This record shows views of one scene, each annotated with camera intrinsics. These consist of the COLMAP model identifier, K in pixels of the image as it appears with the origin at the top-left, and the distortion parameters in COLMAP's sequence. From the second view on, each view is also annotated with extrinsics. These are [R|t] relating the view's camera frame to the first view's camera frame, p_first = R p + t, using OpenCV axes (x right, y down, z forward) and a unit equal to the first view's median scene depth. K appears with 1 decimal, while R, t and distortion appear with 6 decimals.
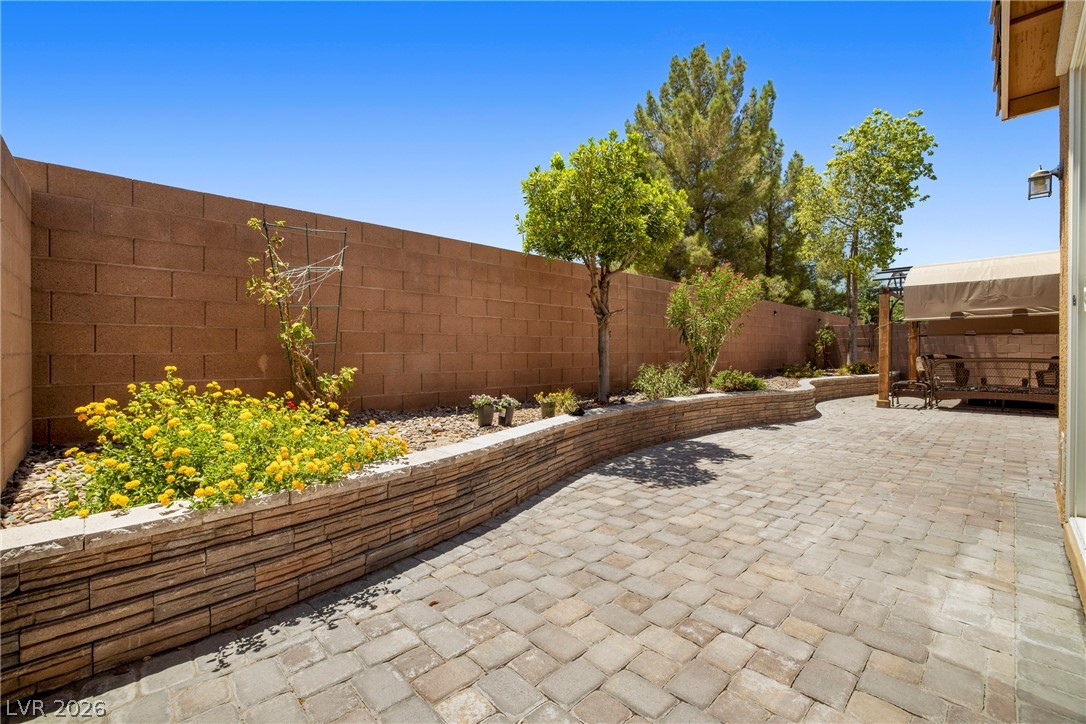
lens RADIAL K [[472.8, 0, 539.9], [0, 472.8, 364.6], [0, 0, 1]] dist [0.001281, 0.001485]
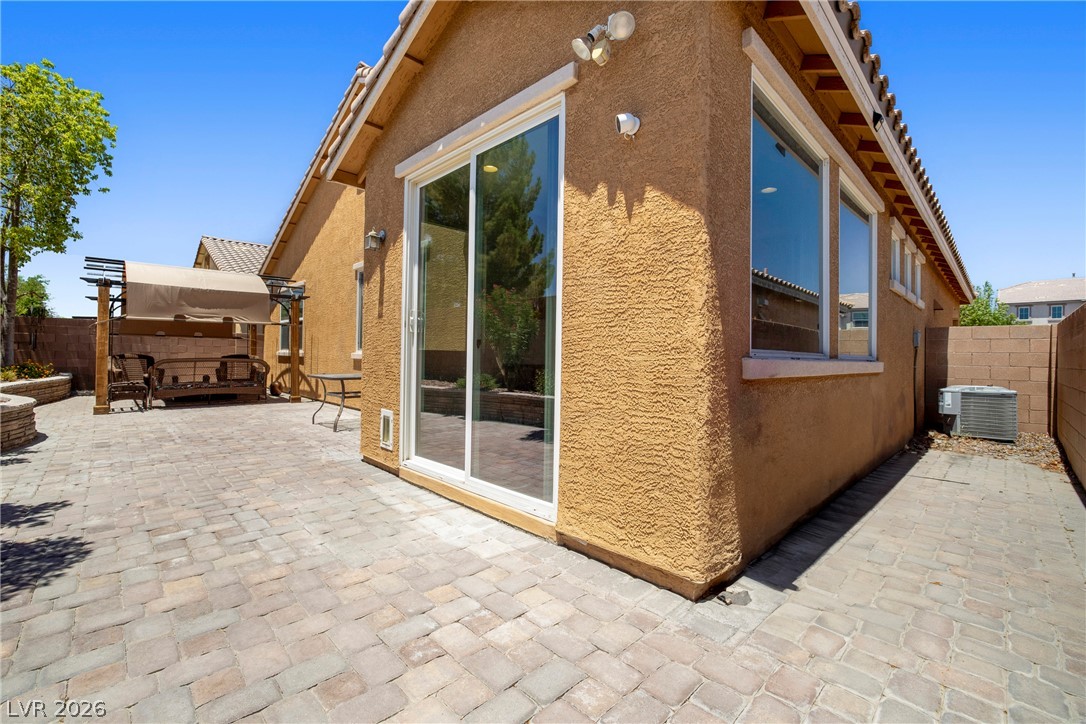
lens RADIAL K [[472.8, 0, 538.3], [0, 472.8, 352.2], [0, 0, 1]] dist [0.001281, 0.001485]
pose [[0.014423, 0.009214, 0.999854, -0.338965], [0.013236, 0.999868, -0.009405, -0.014757], [-0.999808, 0.013370, 0.014299, 0.400564]]
